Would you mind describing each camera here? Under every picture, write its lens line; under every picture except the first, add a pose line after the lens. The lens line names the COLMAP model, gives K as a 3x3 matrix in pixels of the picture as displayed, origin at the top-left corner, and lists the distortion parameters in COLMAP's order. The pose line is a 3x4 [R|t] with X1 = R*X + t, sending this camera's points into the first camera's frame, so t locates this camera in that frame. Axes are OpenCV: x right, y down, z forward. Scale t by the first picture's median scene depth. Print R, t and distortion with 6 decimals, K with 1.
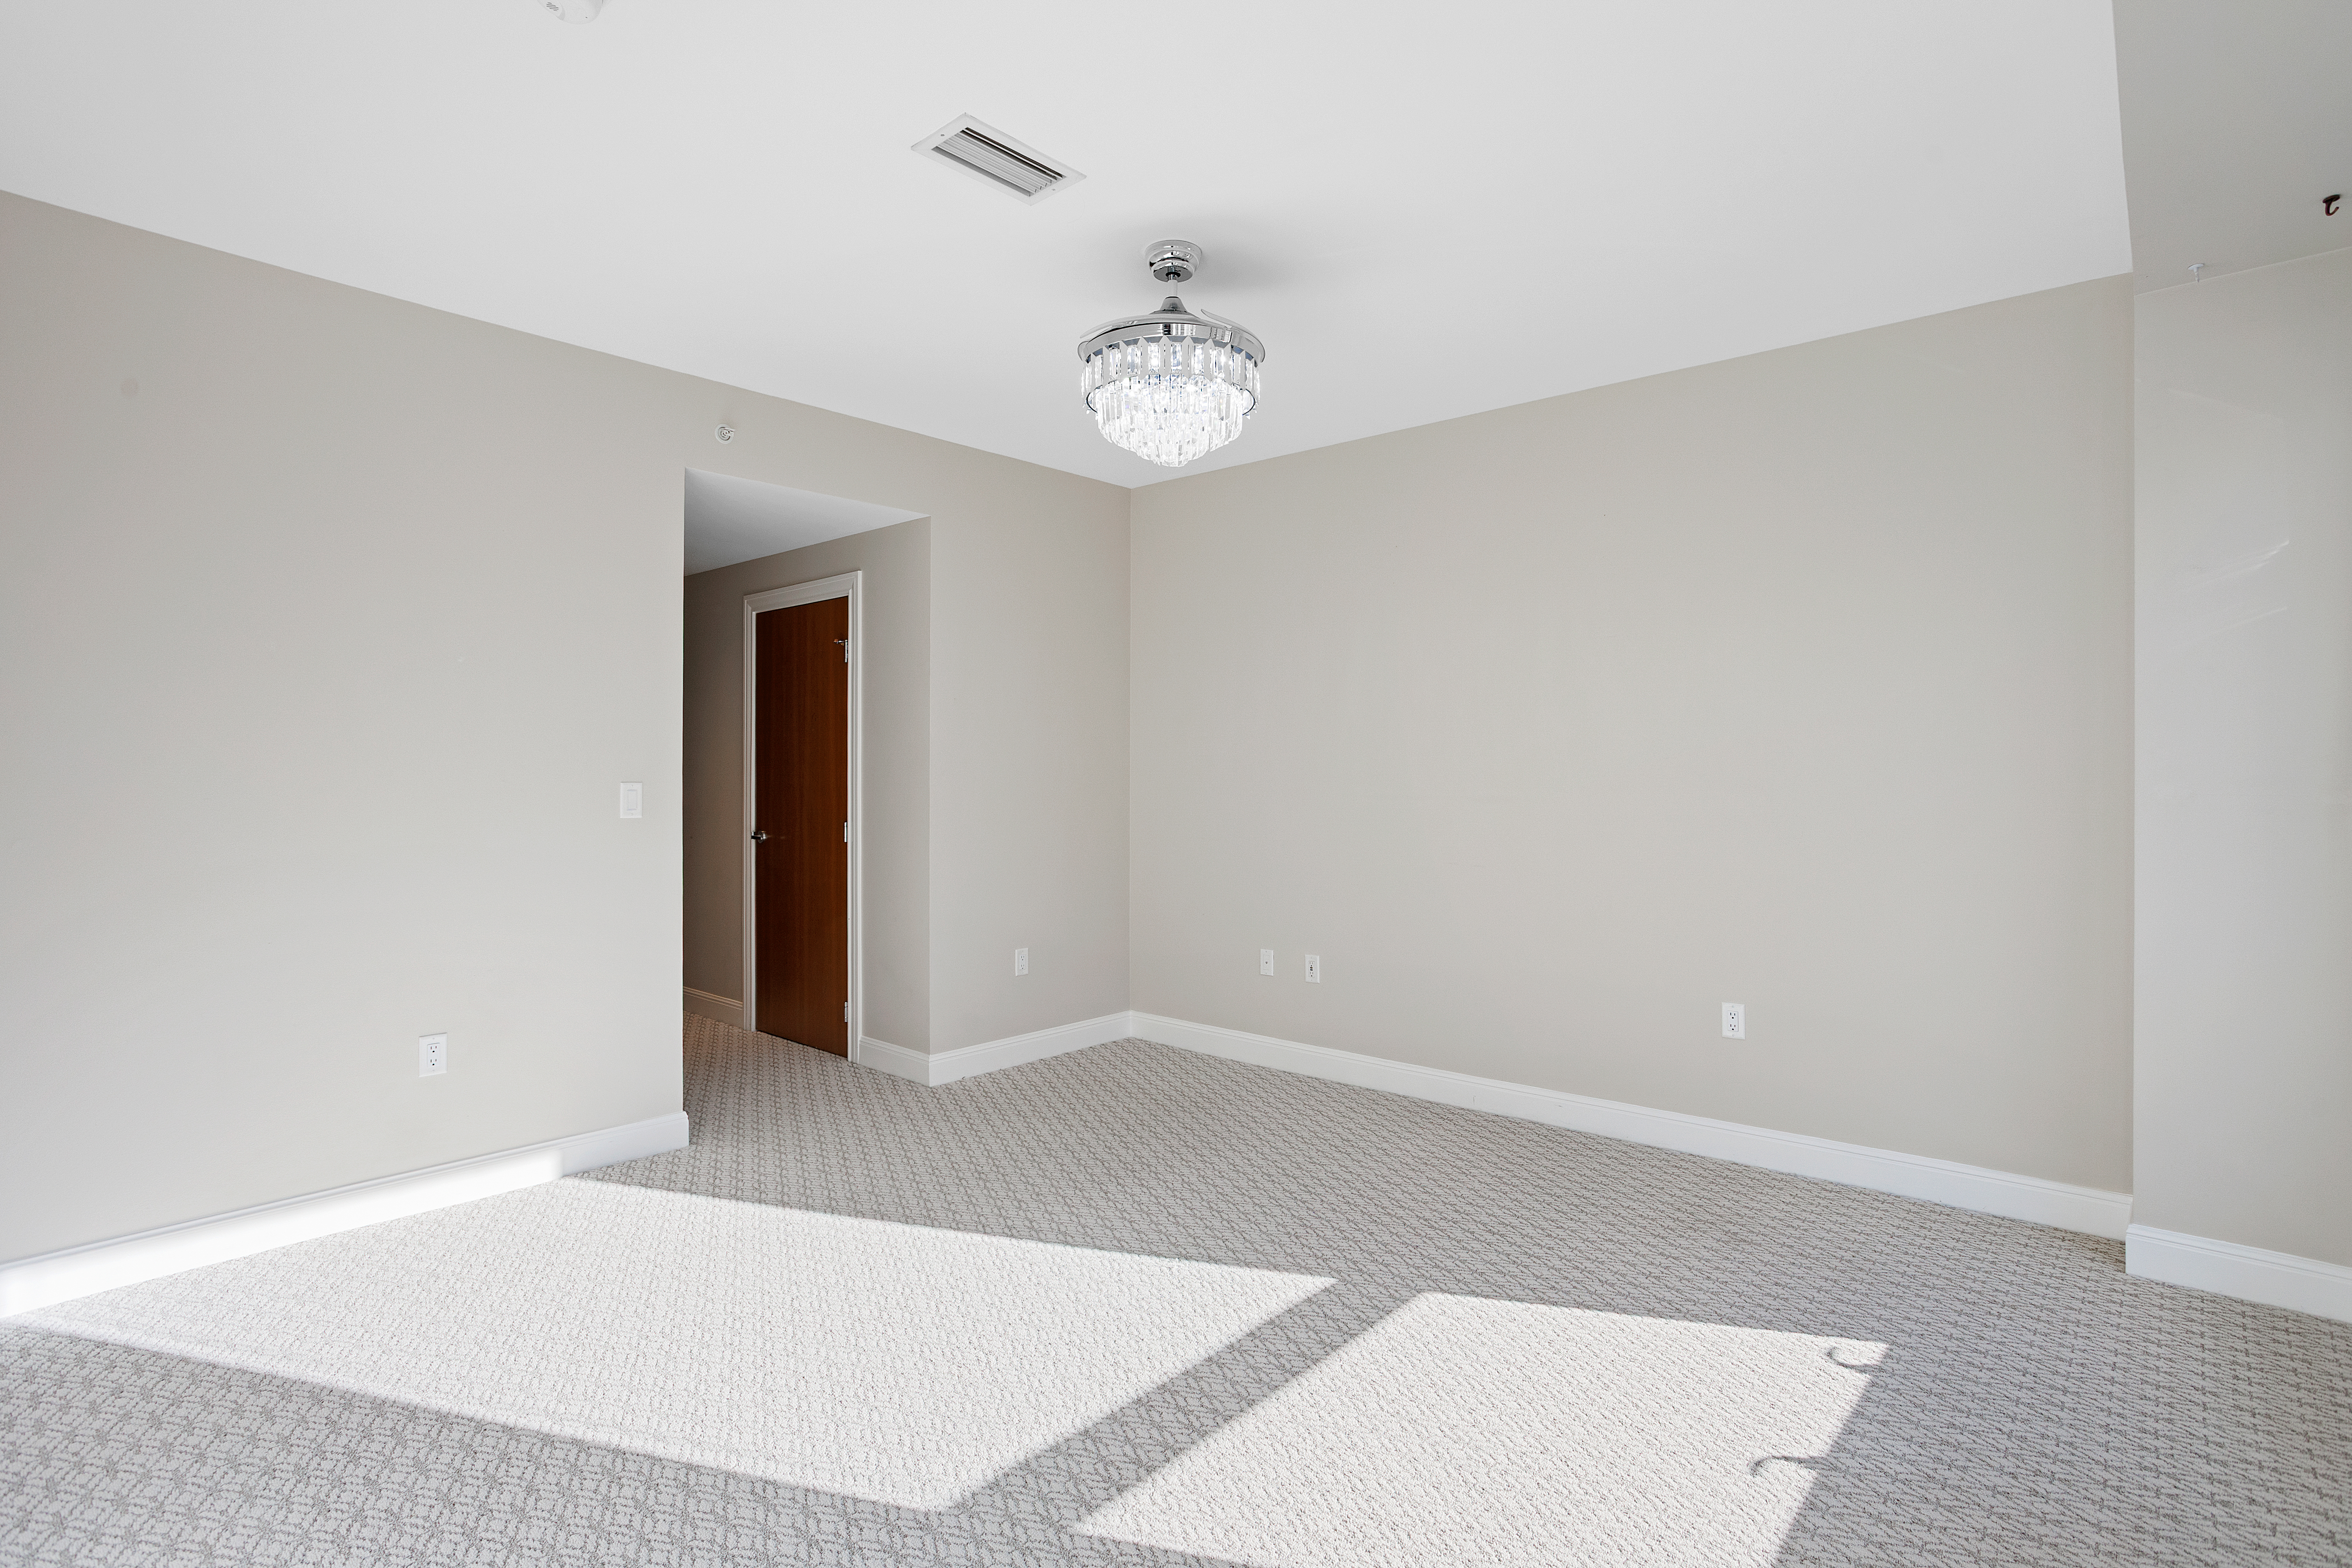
lens RADIAL K [[1121.4, 0, 1181.7], [0, 1121.4, 780.6], [0, 0, 1]] dist [-0.003546, 0.000460]
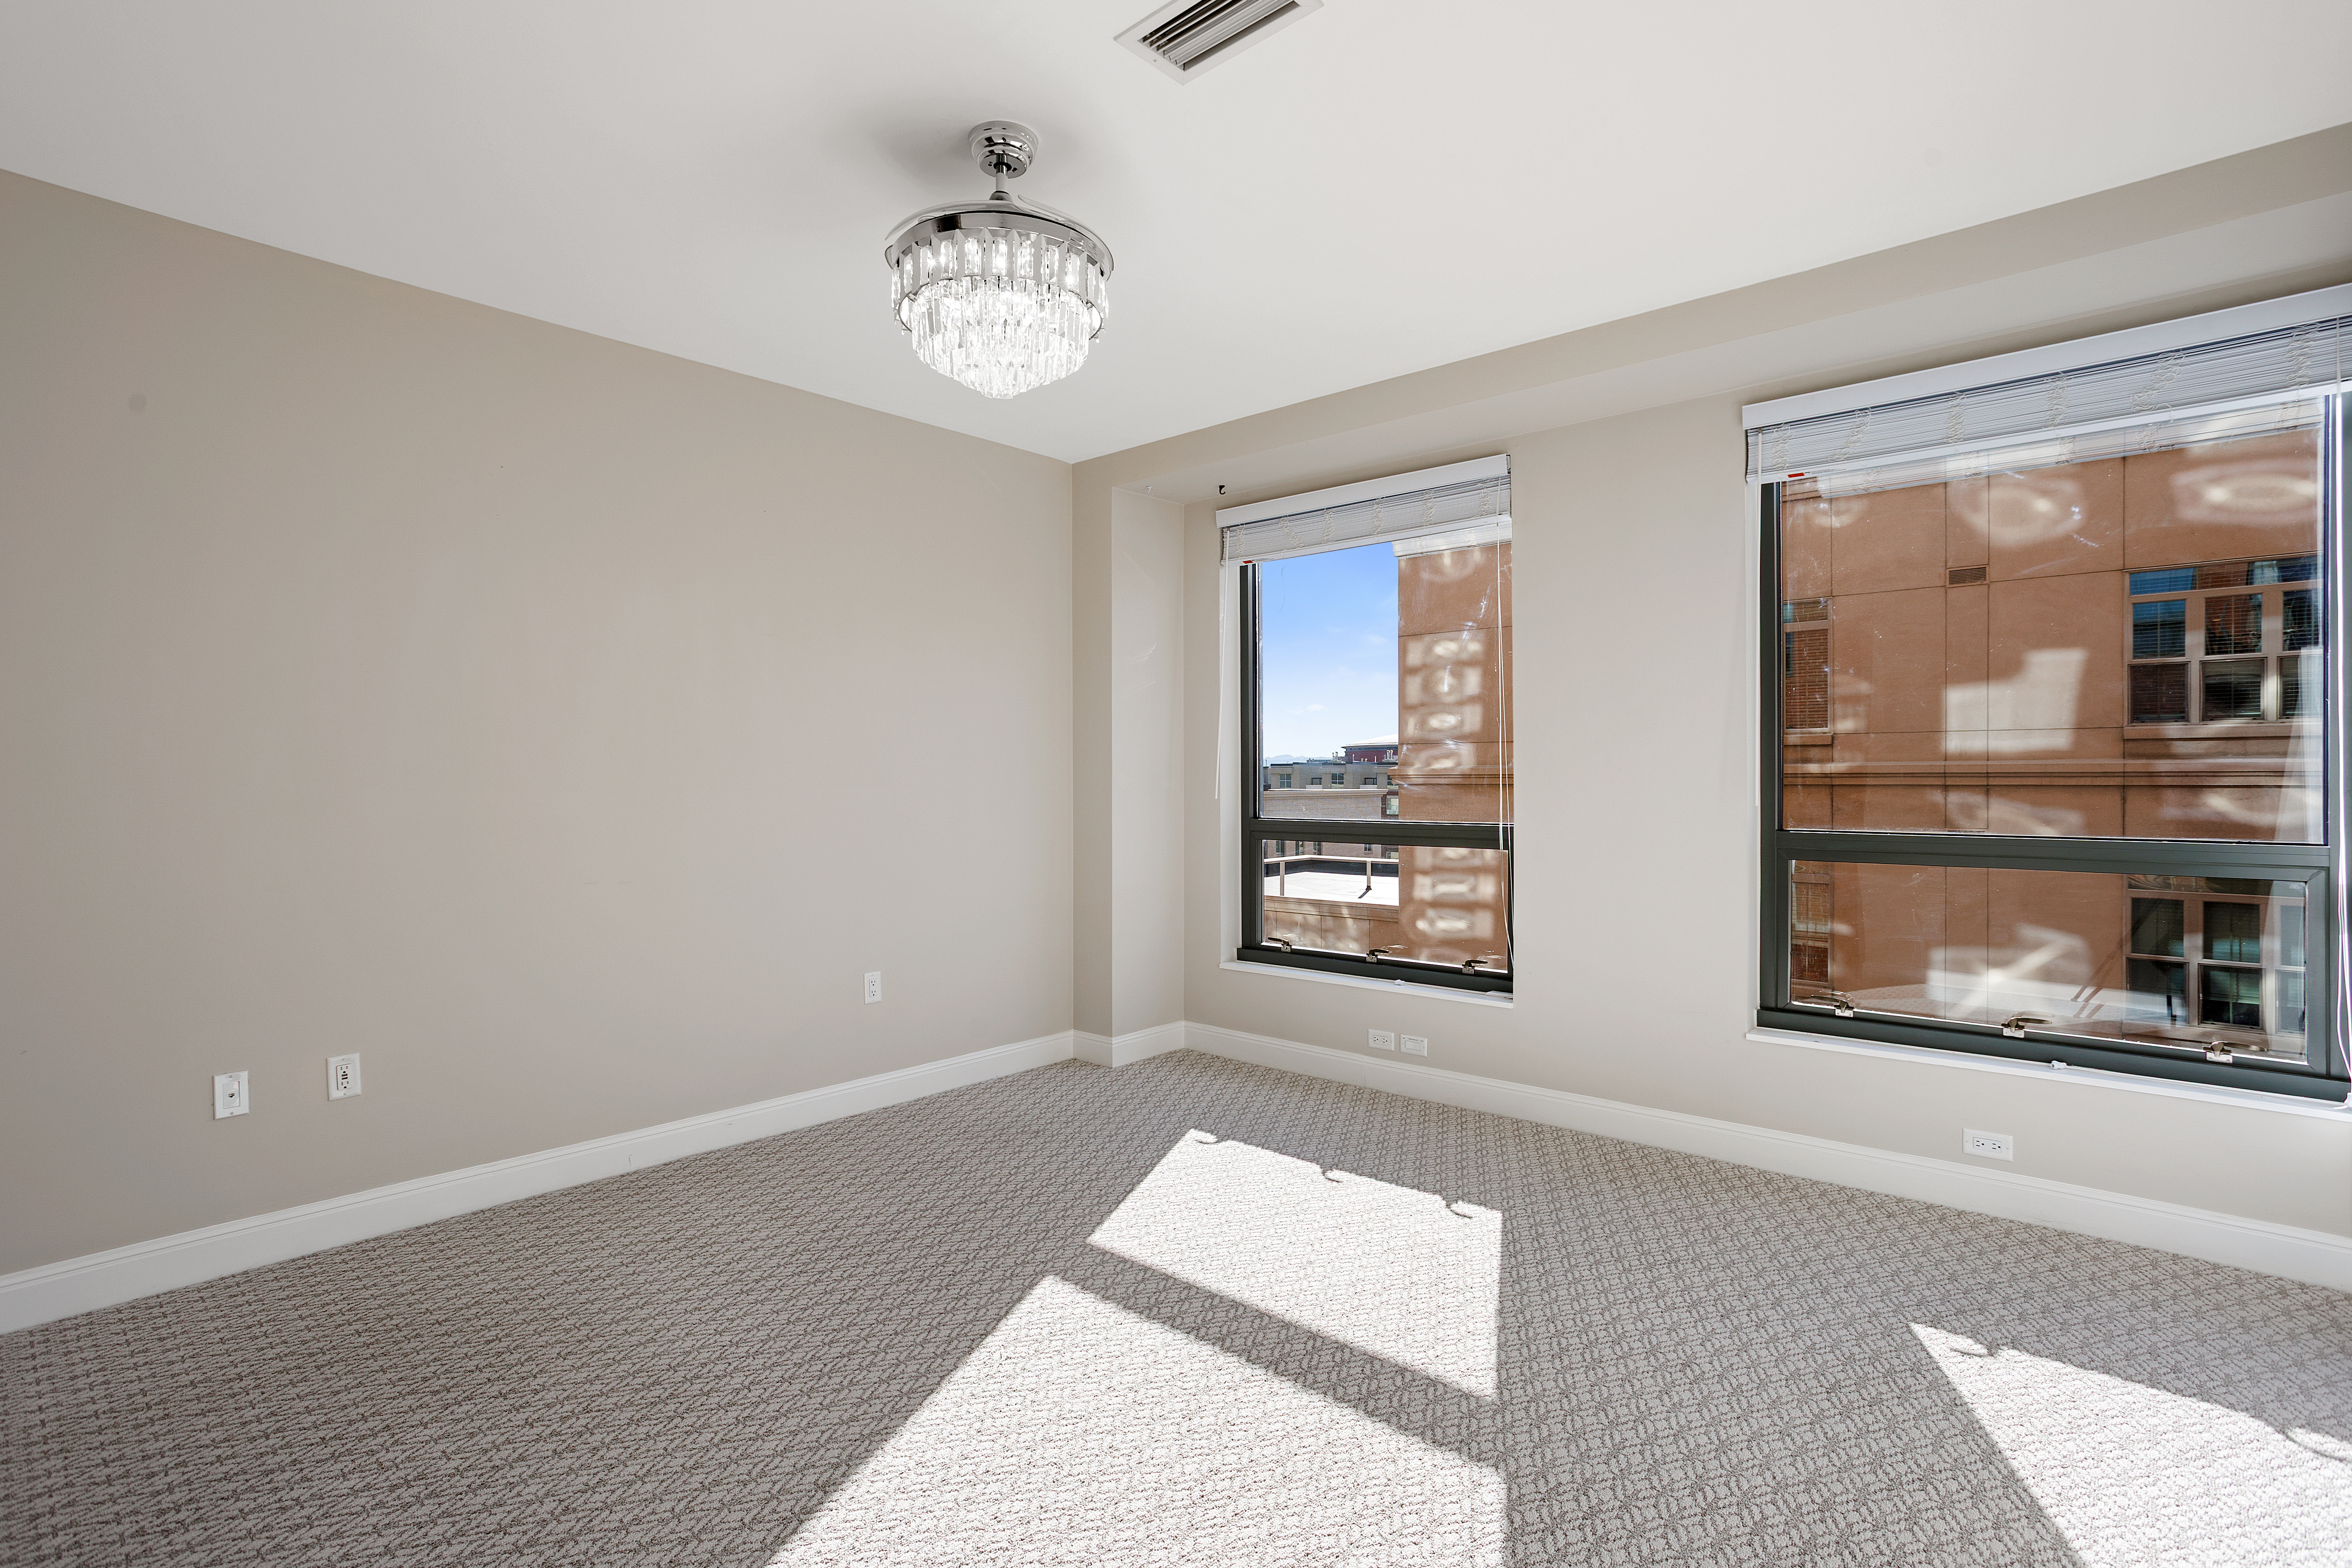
lens RADIAL K [[1121.4, 0, 1187.4], [0, 1121.4, 781.4], [0, 0, 1]] dist [-0.003546, 0.000460]
pose [[0.019524, -0.006159, 0.999790, -0.651002], [0.001530, 0.999980, 0.006130, -0.005075], [-0.999808, 0.001410, 0.019533, 0.644523]]
